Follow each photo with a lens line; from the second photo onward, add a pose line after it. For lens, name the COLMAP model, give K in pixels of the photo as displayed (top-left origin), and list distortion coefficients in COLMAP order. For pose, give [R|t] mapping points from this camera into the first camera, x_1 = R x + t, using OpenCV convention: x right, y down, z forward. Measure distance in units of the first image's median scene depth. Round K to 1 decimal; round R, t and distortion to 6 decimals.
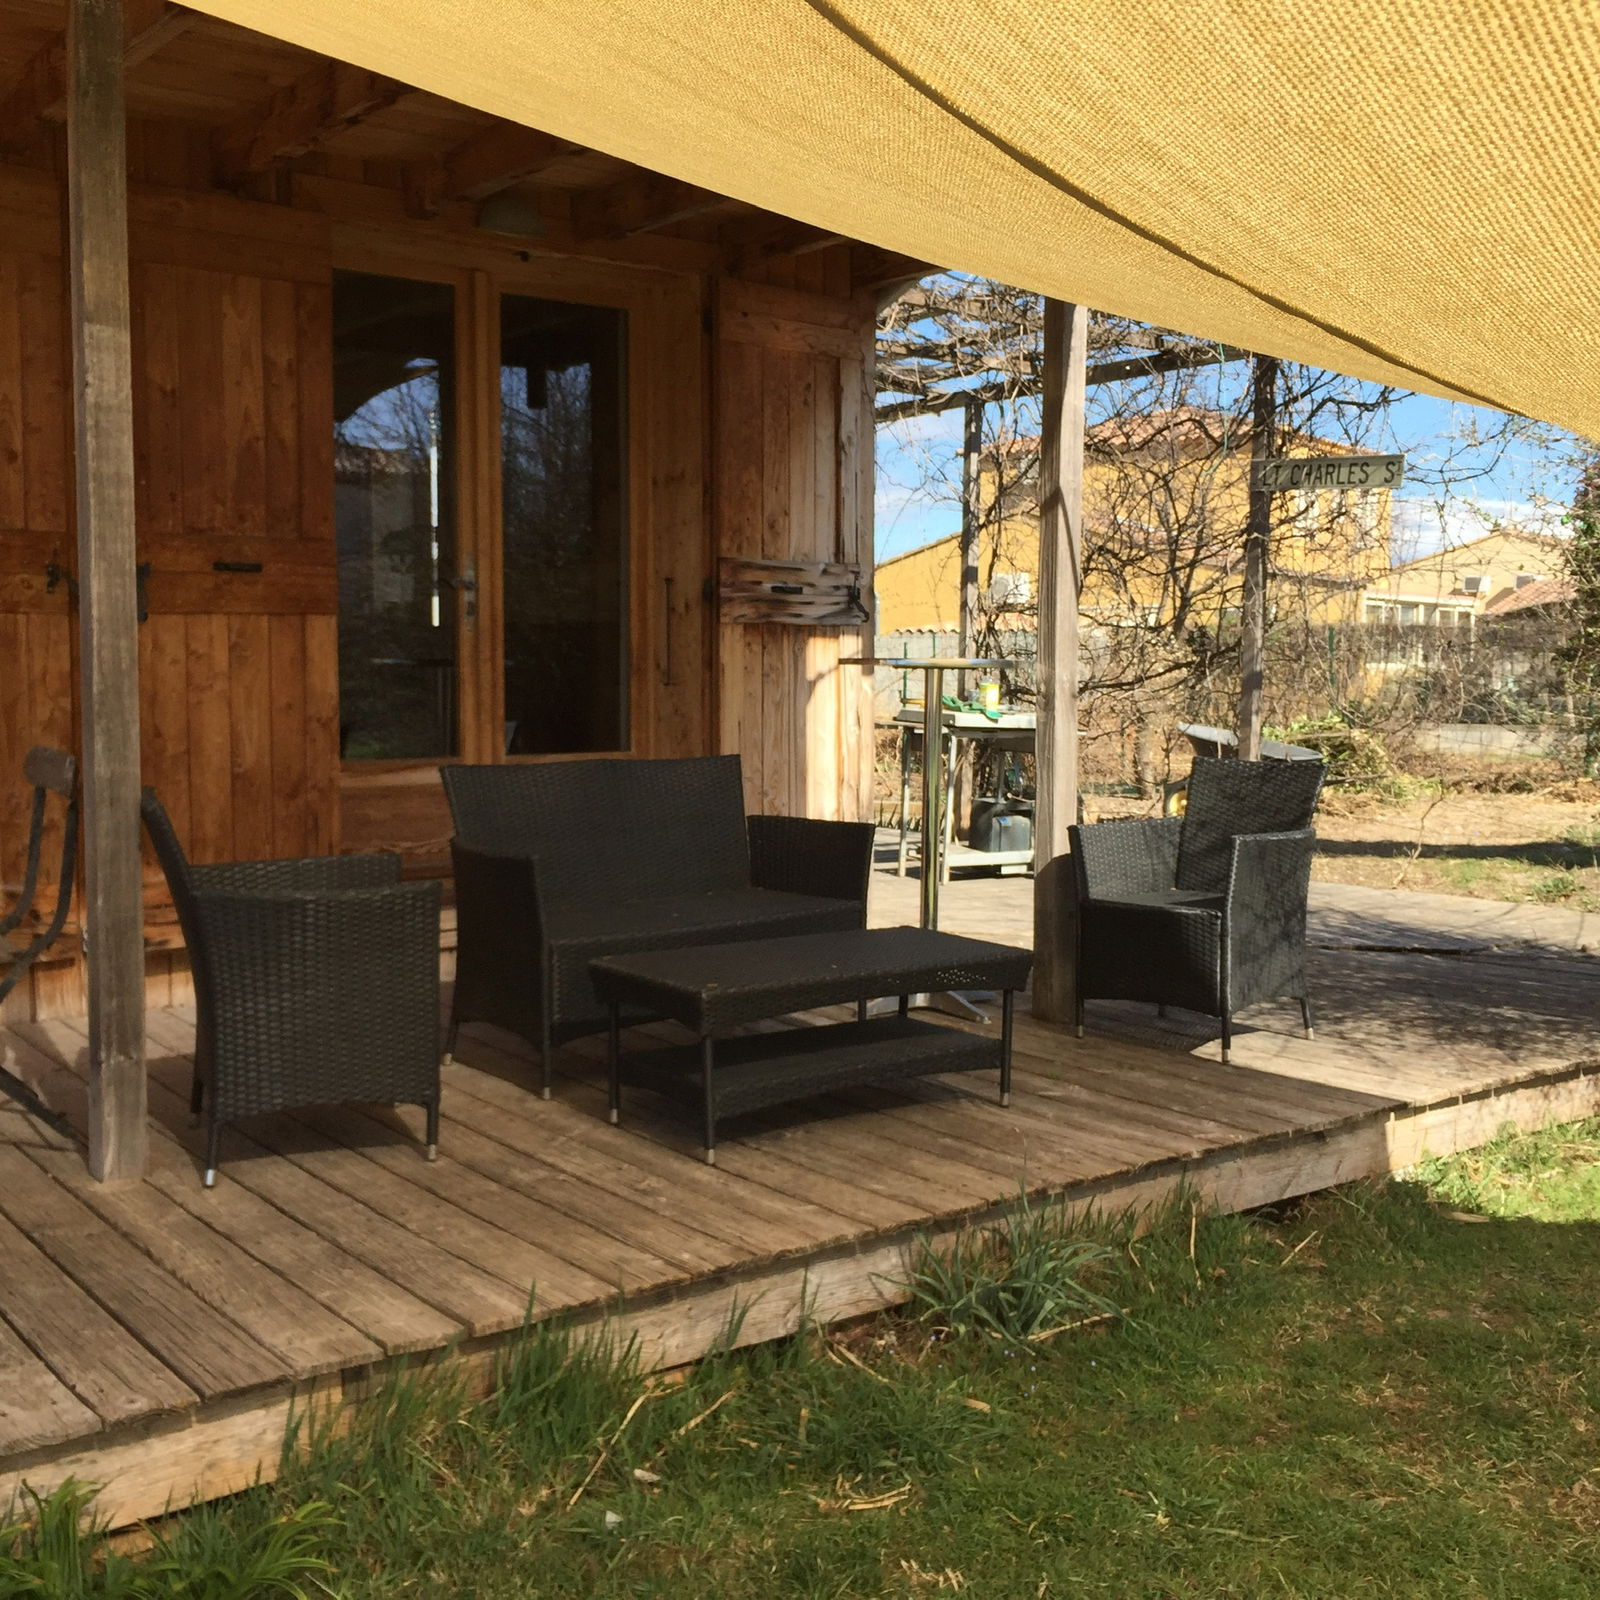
lens RADIAL K [[1893.2, 0, 796.7], [0, 1893.2, 799.2], [0, 0, 1]] dist [0.026560, 0.000000]
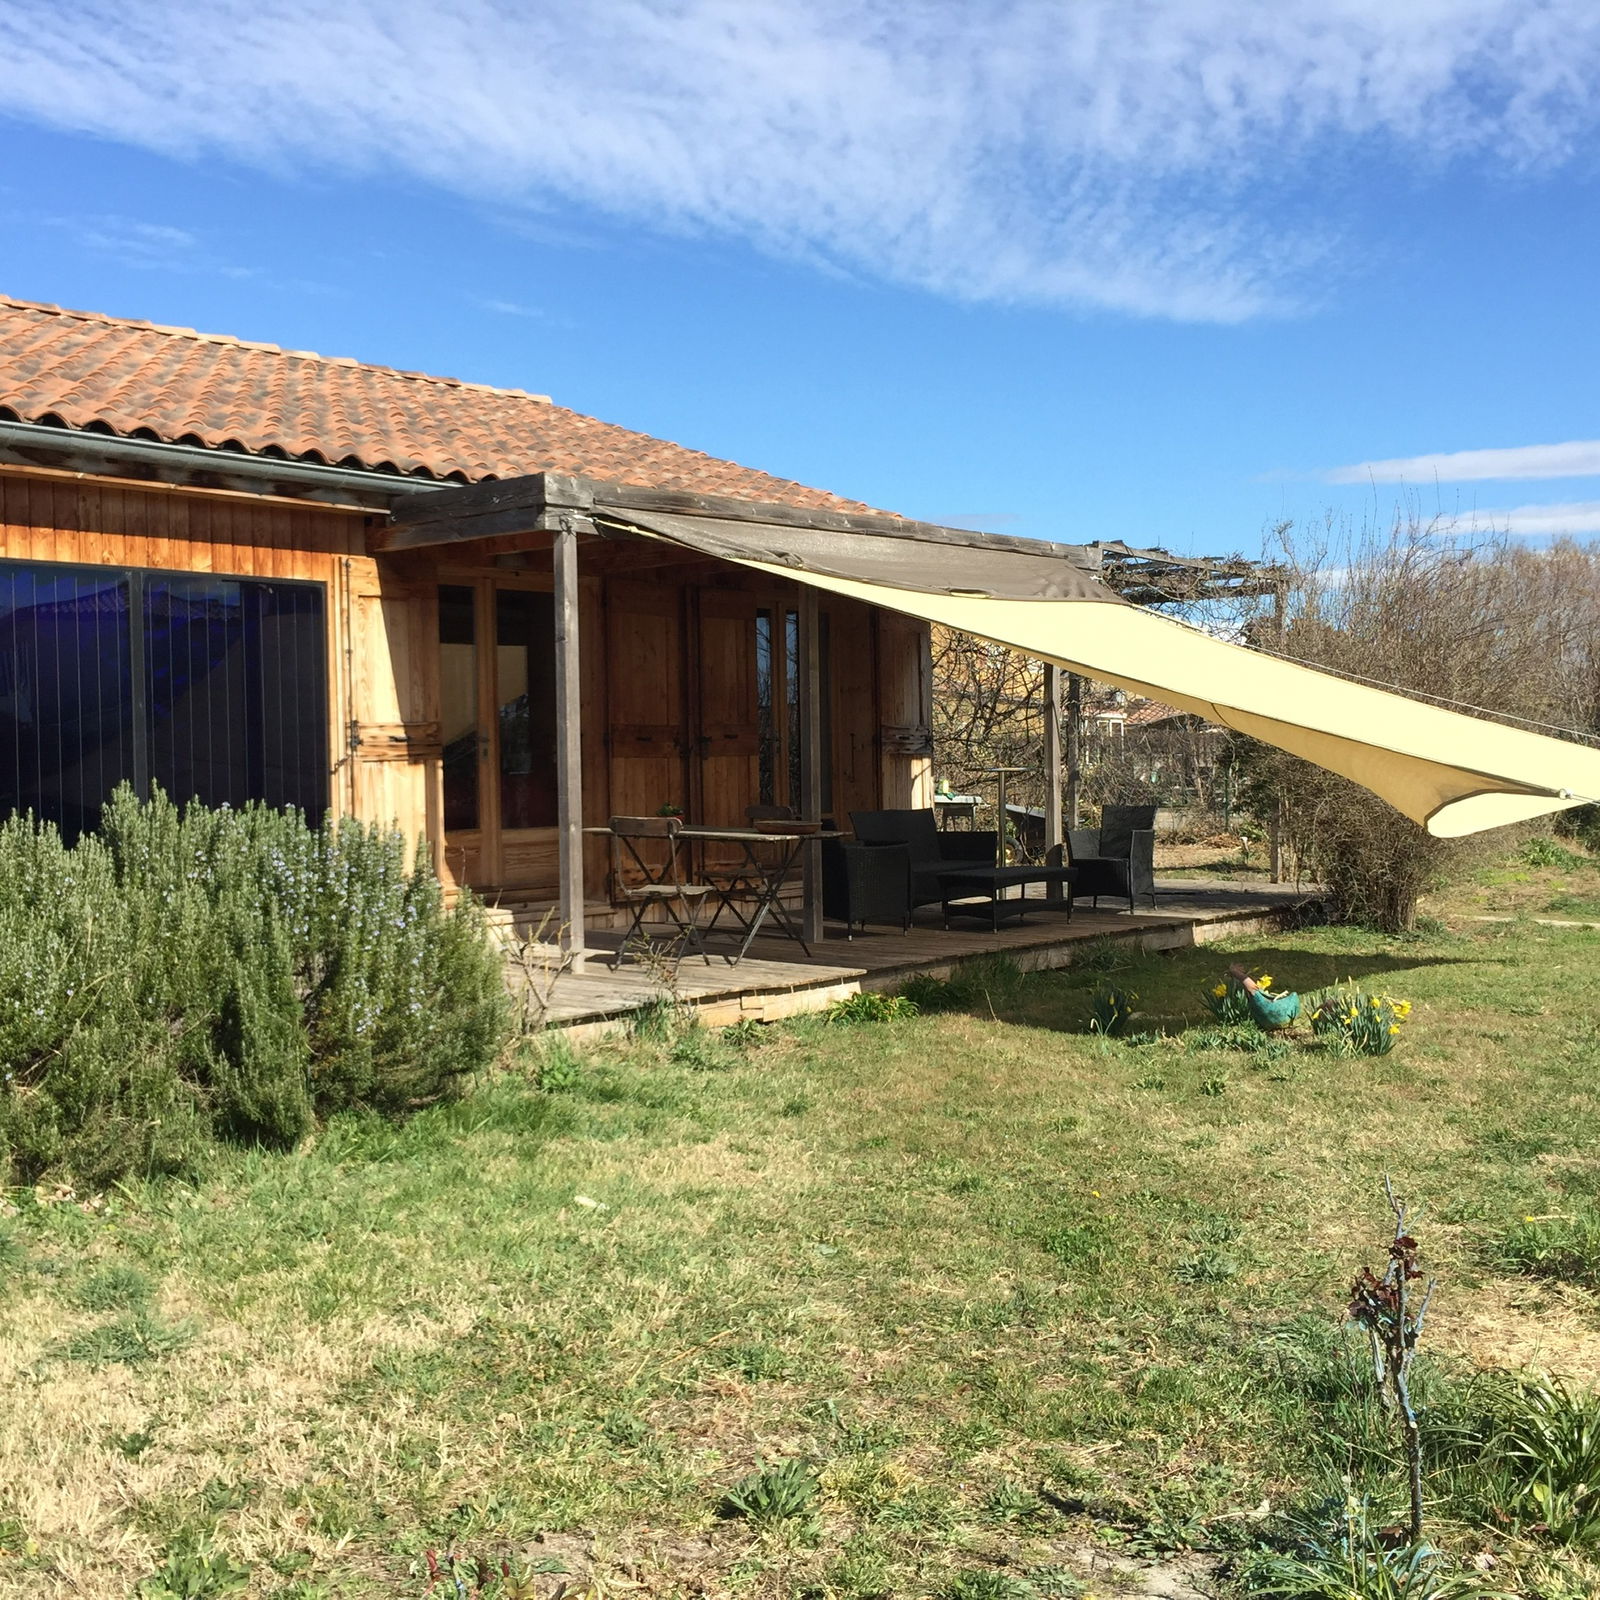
lens RADIAL K [[1893.2, 0, 800.9], [0, 1893.2, 798.9], [0, 0, 1]] dist [0.026560, 0.000000]
pose [[0.981358, -0.025617, 0.190475, -0.537637], [0.037179, 0.997660, -0.057378, 0.082170], [-0.188559, 0.063390, 0.980014, -1.128052]]
